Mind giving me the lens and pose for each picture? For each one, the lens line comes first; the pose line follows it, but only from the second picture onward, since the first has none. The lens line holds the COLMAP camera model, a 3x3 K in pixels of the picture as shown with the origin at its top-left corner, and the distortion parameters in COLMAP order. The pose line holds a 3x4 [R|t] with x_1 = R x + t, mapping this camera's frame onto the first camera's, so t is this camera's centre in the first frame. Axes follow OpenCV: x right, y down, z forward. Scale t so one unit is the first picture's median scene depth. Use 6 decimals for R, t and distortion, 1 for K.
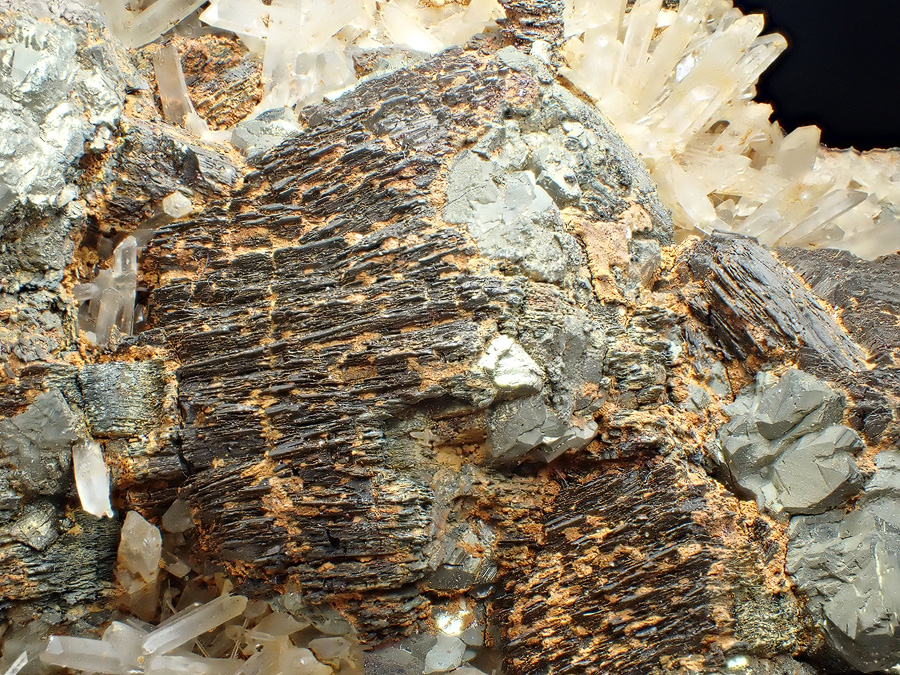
lens RADIAL K [[1327.8, 0, 452.1], [0, 1327.8, 337.8], [0, 0, 1]] dist [-0.012236, 0.000000]
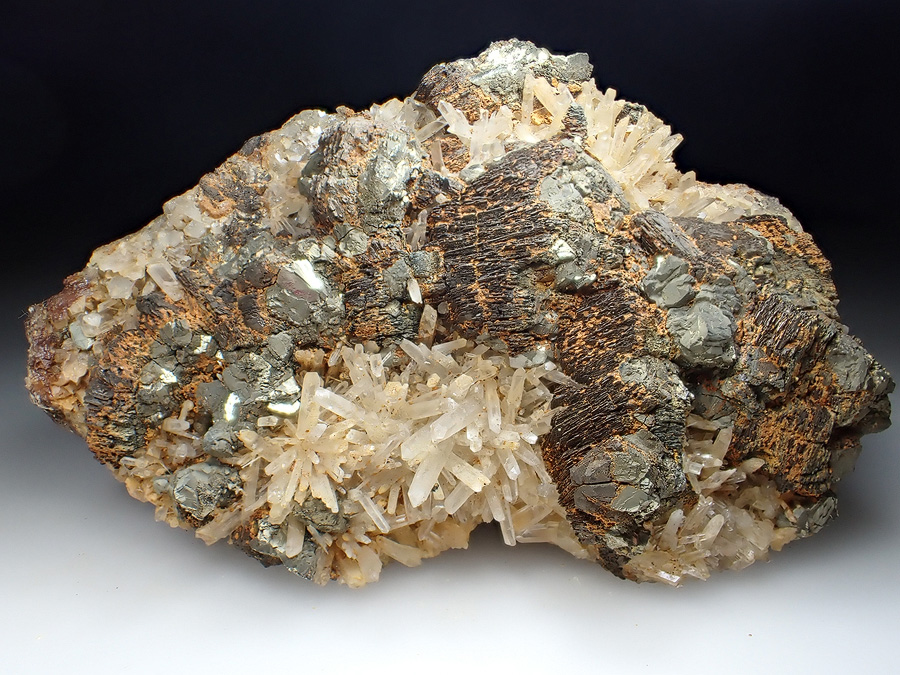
lens RADIAL K [[913.2, 0, 449.6], [0, 913.2, 339.2], [0, 0, 1]] dist [-0.013873, 0.000000]
pose [[0.994218, 0.004858, -0.107268, 0.012715], [-0.007917, 0.999574, -0.028102, 0.252028], [0.107085, 0.028789, 0.993833, -0.887381]]
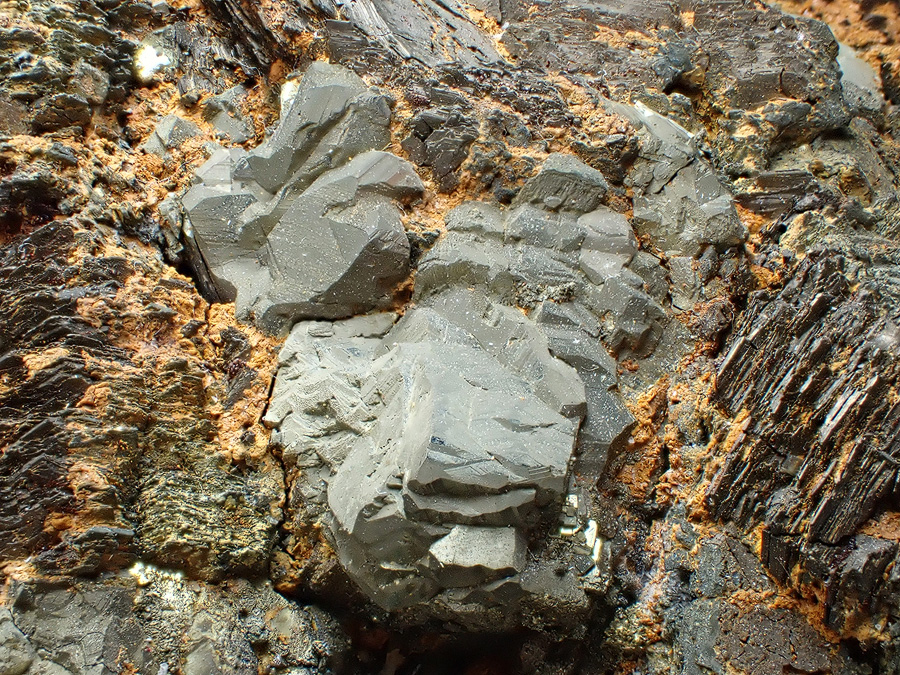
lens RADIAL K [[1754.5, 0, 451.3], [0, 1754.5, 336.9], [0, 0, 1]] dist [0.024317, 0.000000]
pose [[0.994256, 0.004503, -0.106929, 0.393580], [-0.015360, 0.994775, -0.100930, 0.208983], [0.105916, 0.101993, 0.989131, 0.314462]]
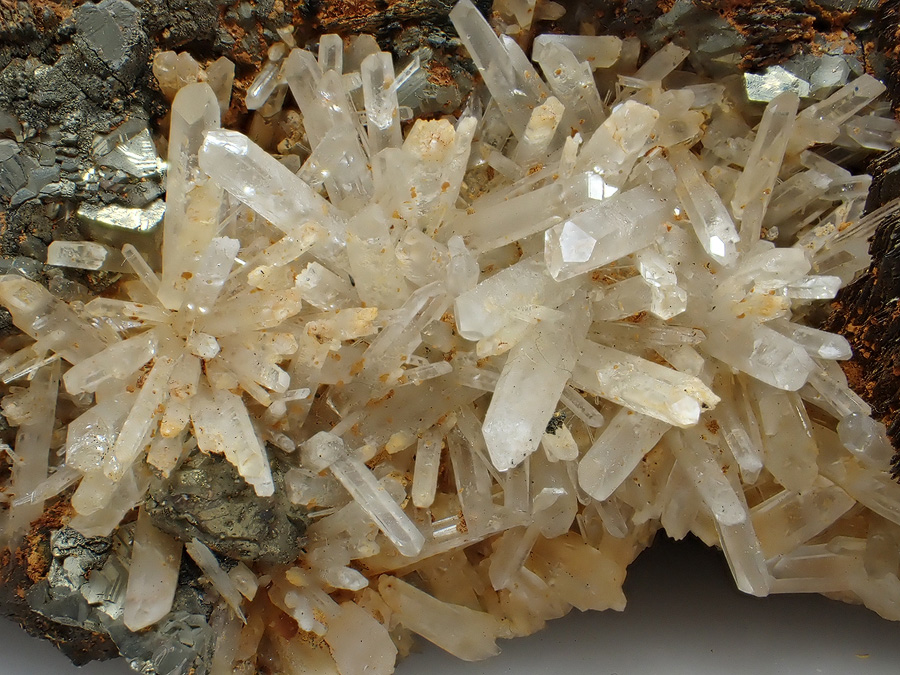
lens RADIAL K [[1327.8, 0, 451.4], [0, 1327.8, 335.3], [0, 0, 1]] dist [-0.012236, 0.000000]
pose [[0.995122, -0.003623, -0.098584, -0.188220], [-0.001392, 0.998710, -0.050754, 0.480938], [0.098641, 0.050644, 0.993834, -0.000320]]
